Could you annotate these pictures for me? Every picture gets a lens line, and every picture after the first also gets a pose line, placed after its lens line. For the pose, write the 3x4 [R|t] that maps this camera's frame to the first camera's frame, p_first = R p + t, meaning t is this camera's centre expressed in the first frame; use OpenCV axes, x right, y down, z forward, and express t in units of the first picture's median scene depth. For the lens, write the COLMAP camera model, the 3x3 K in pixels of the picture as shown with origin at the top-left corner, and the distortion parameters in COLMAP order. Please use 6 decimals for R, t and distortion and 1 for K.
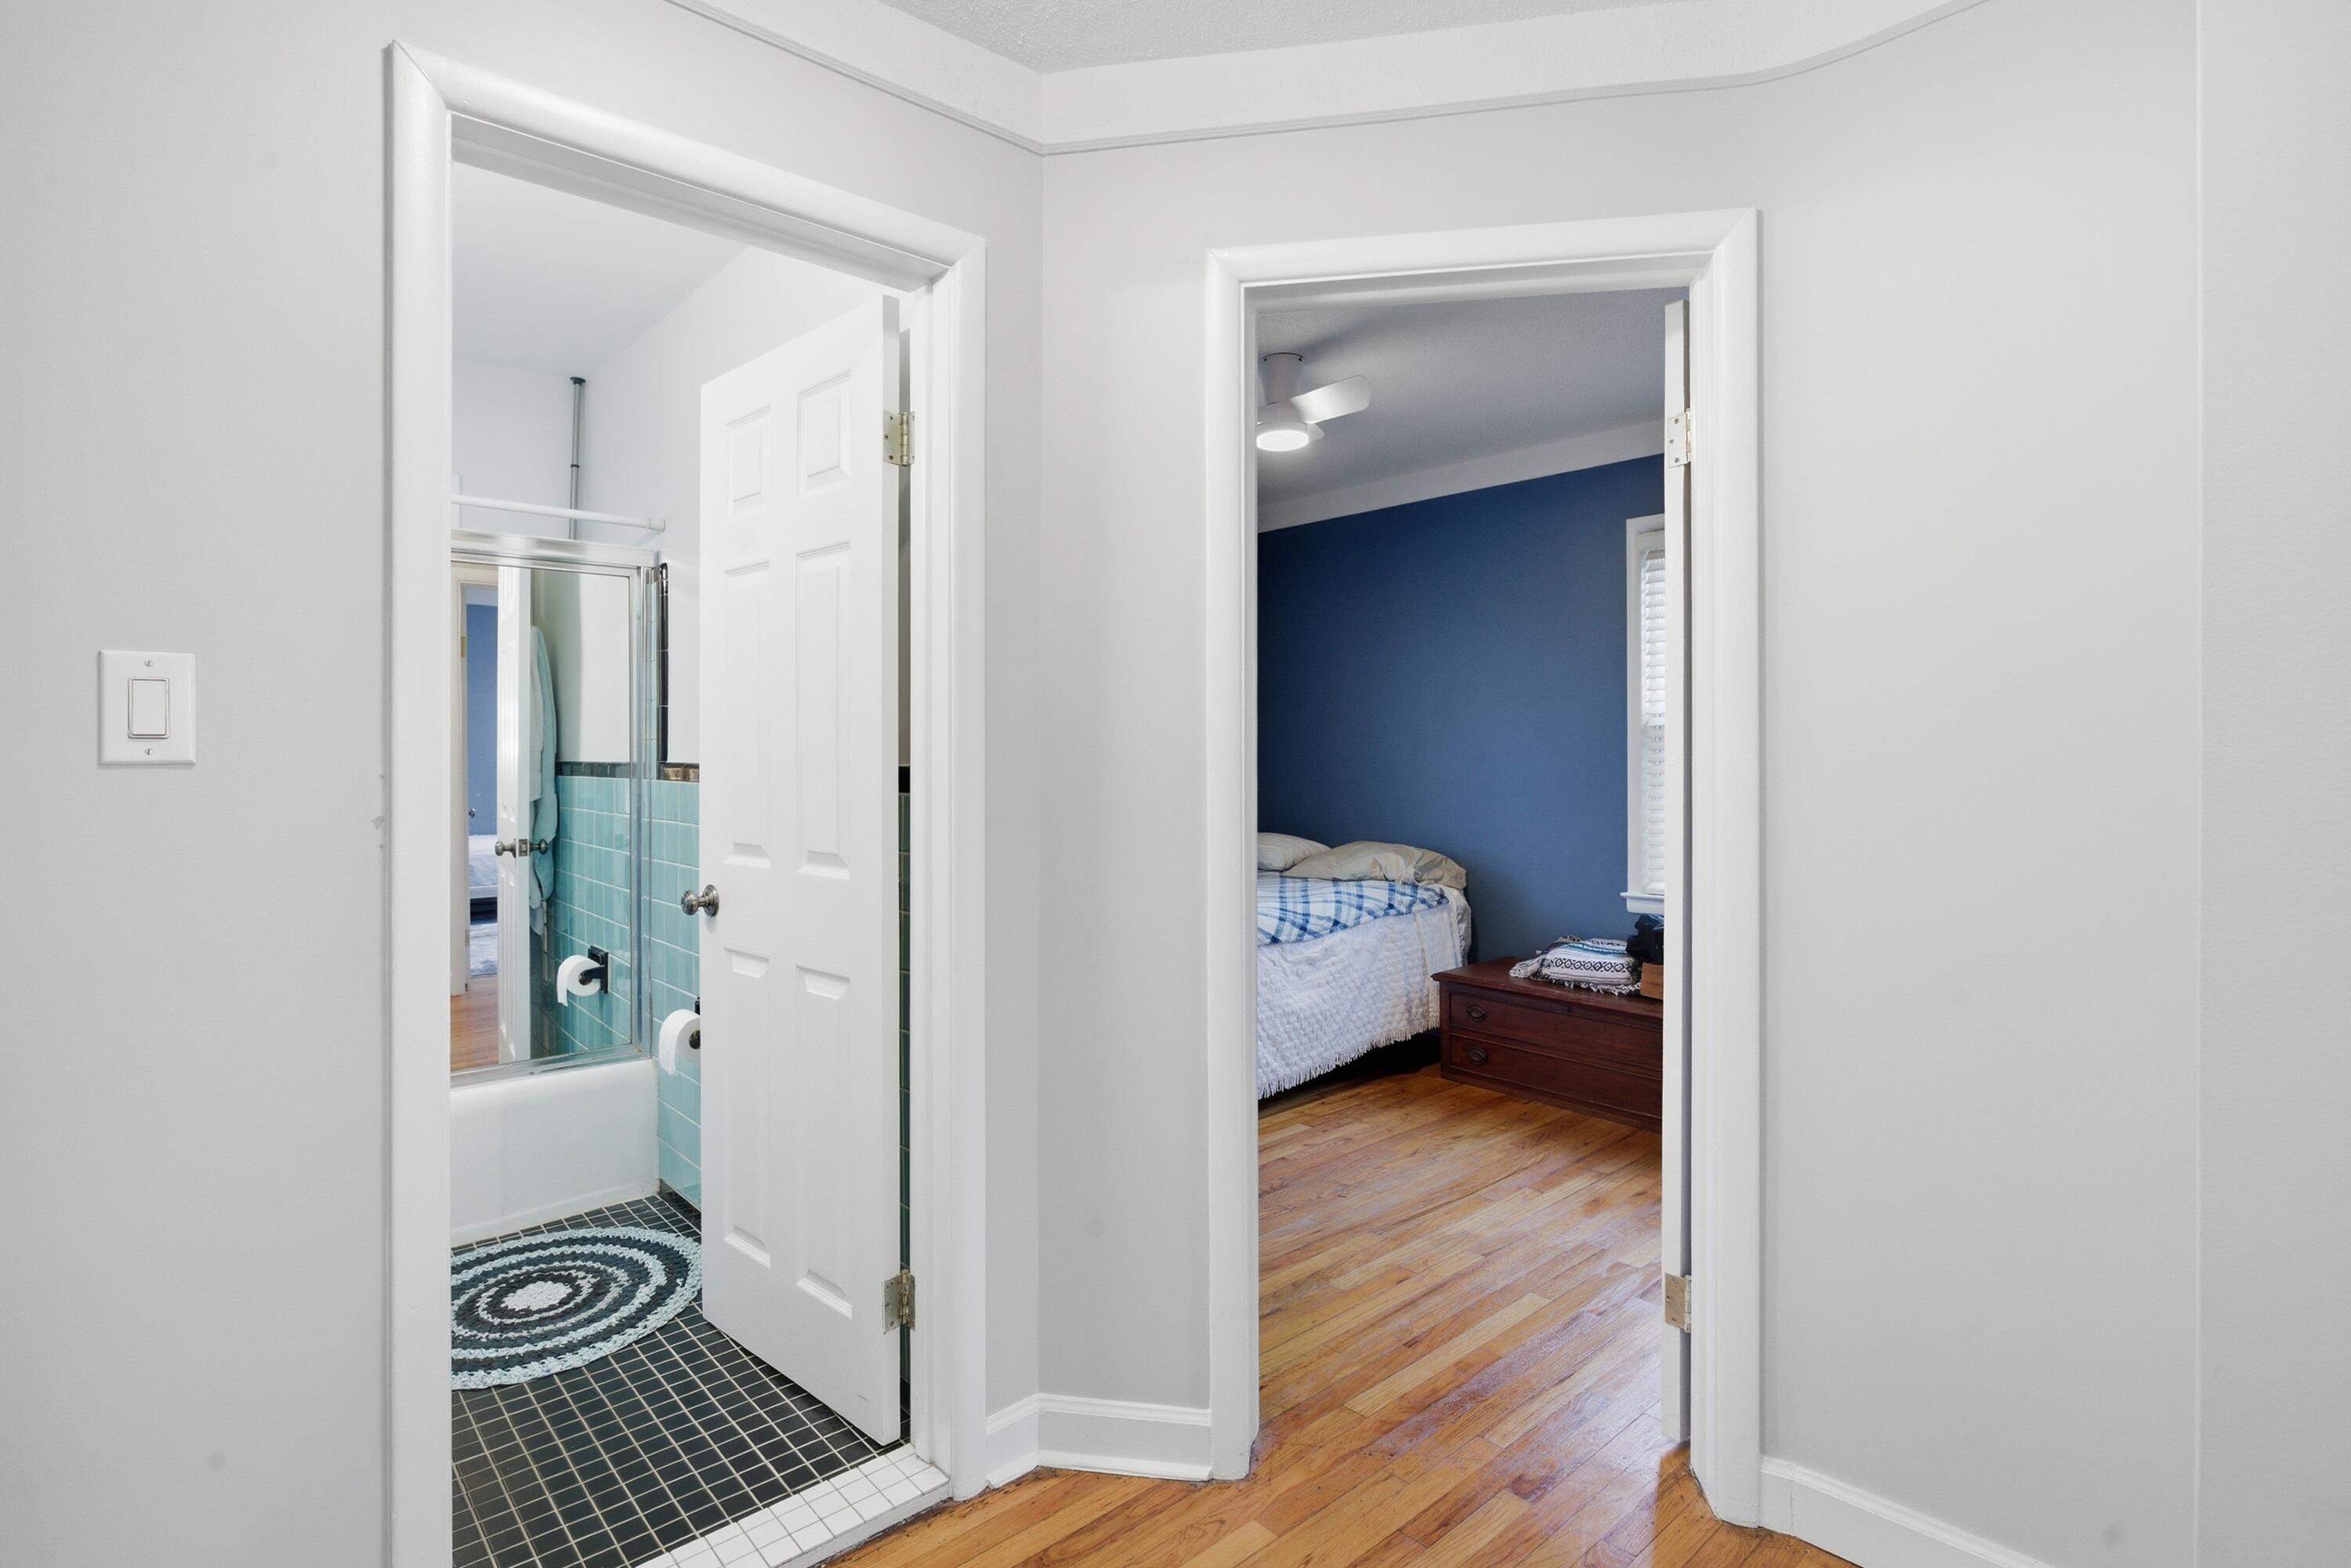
lens RADIAL K [[1145.5, 0, 1184.7], [0, 1145.5, 750.4], [0, 0, 1]] dist [-0.009857, 0.001486]
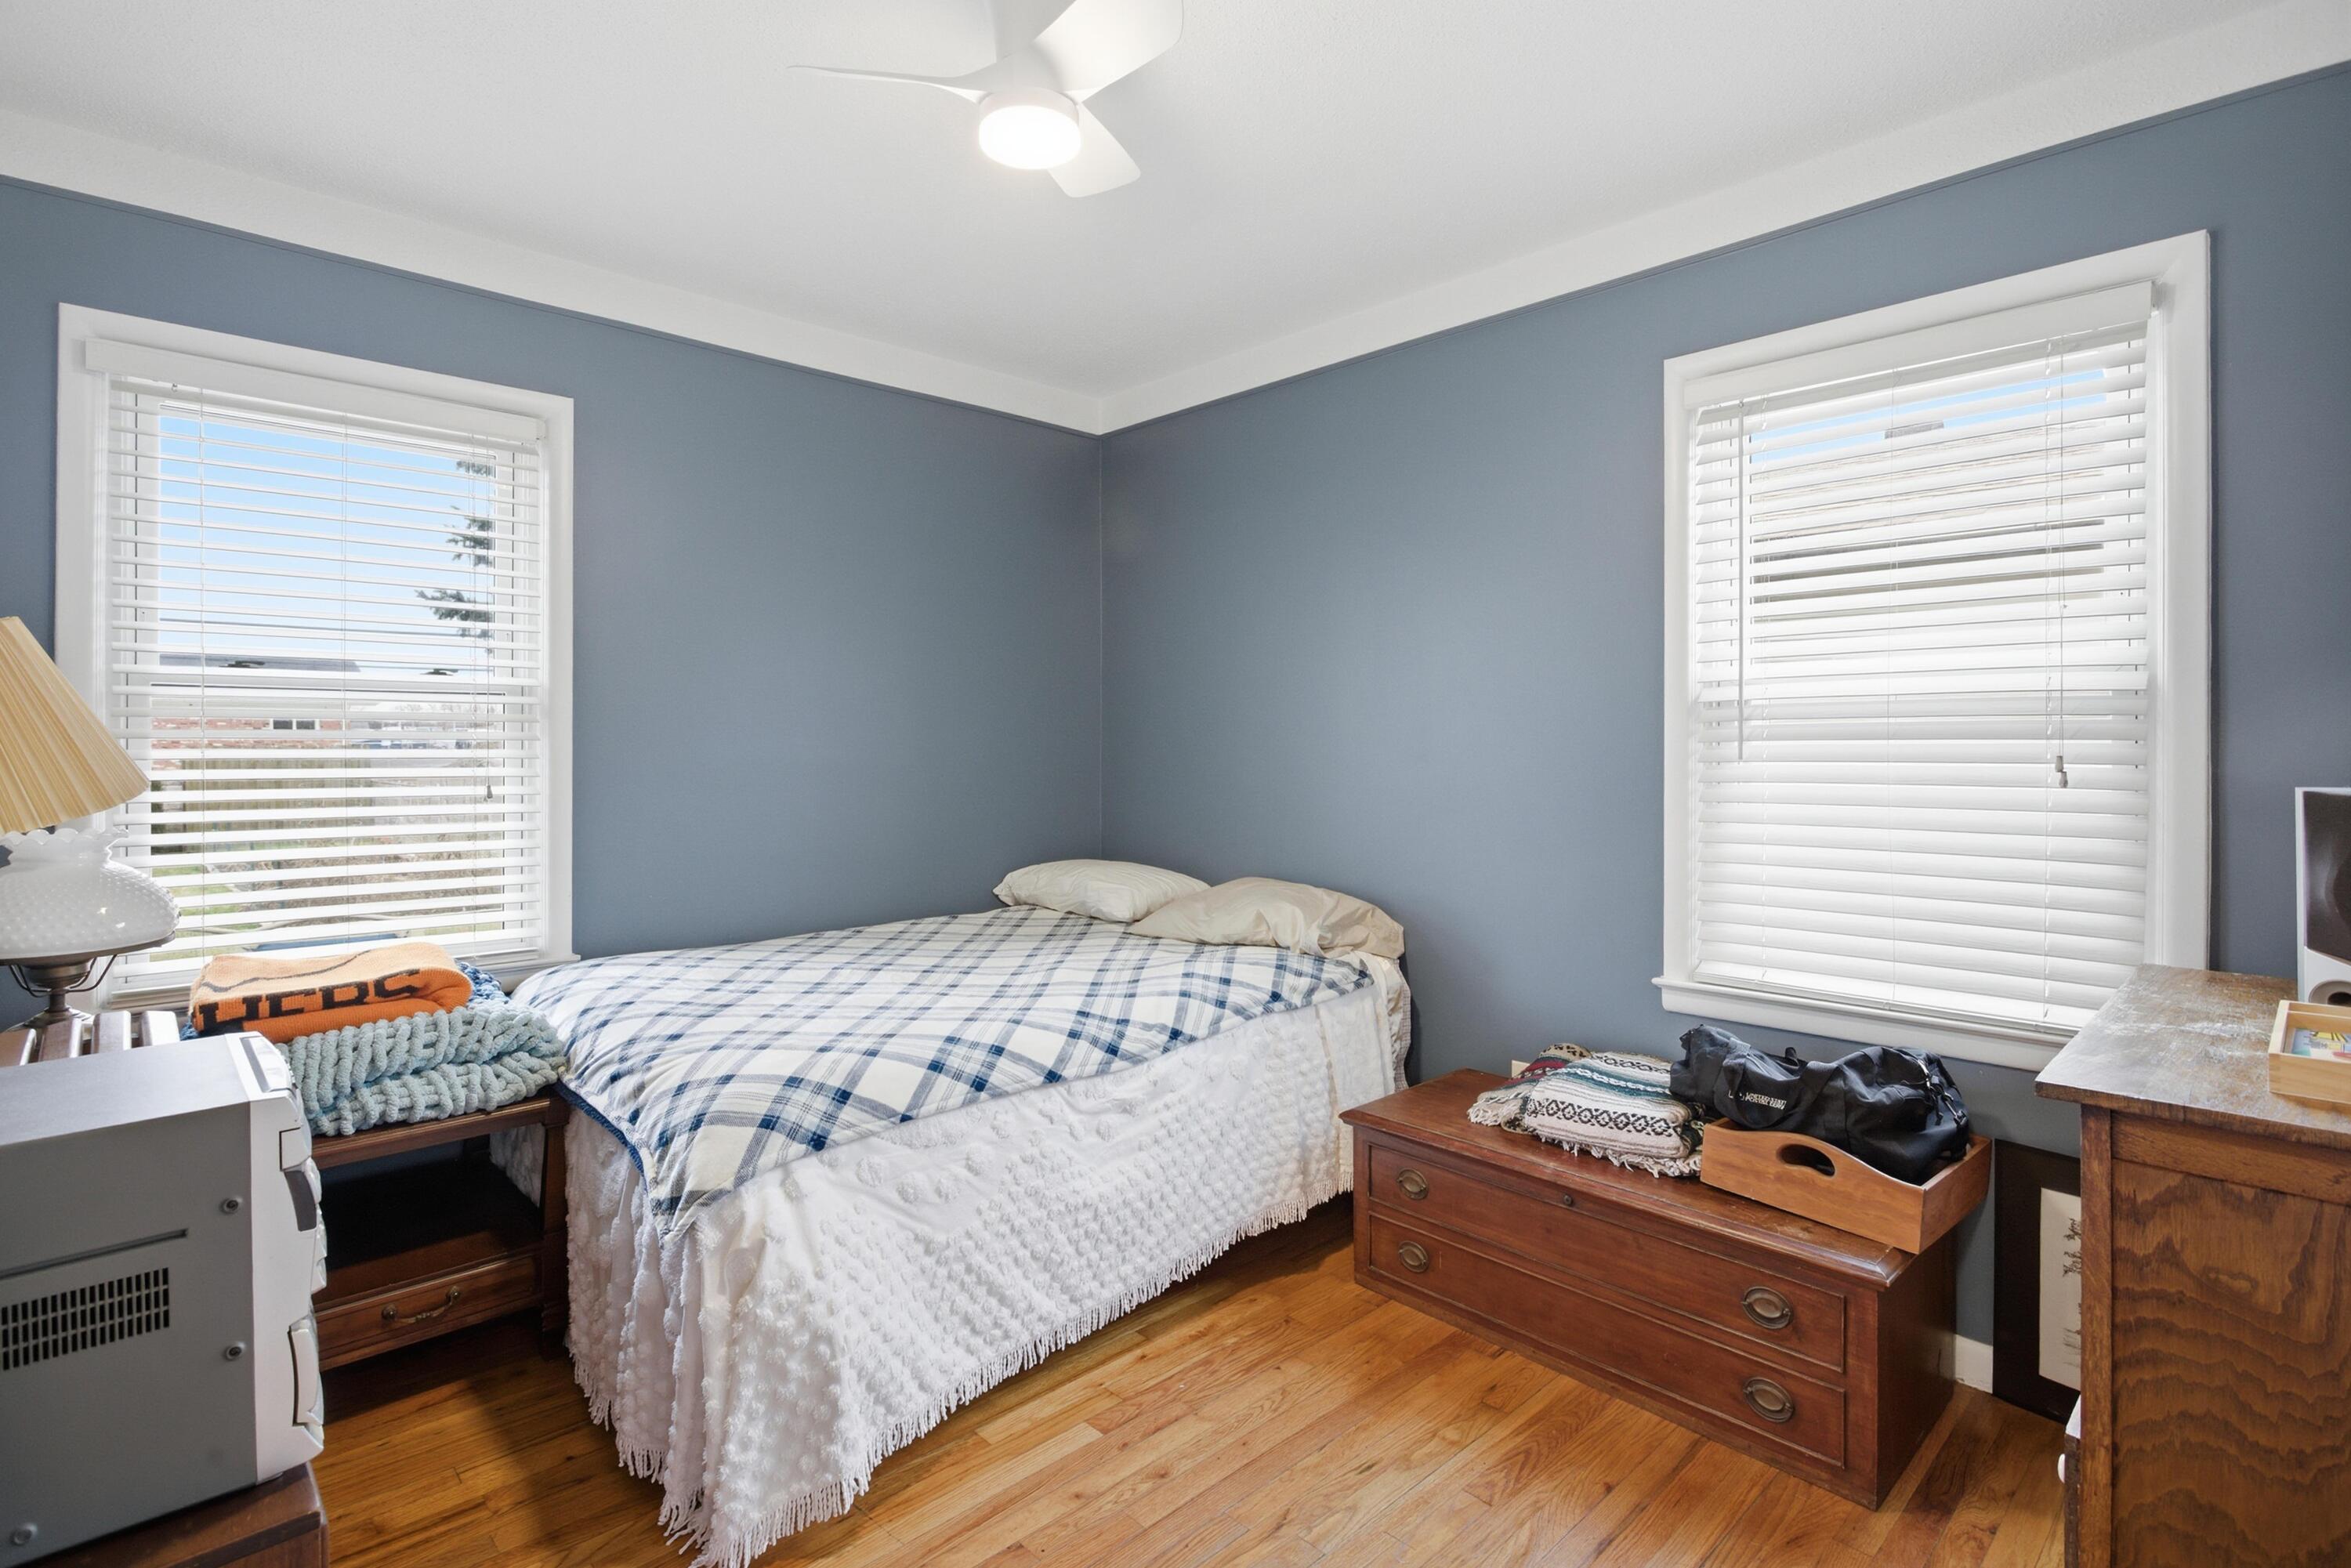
lens RADIAL K [[1145.5, 0, 1184.7], [0, 1145.5, 750.4], [0, 0, 1]] dist [-0.009857, 0.001486]
pose [[0.999649, 0.002376, 0.026371, 0.119686], [-0.002559, 0.999973, 0.006894, 0.001039], [-0.026354, -0.006959, 0.999628, 0.408889]]
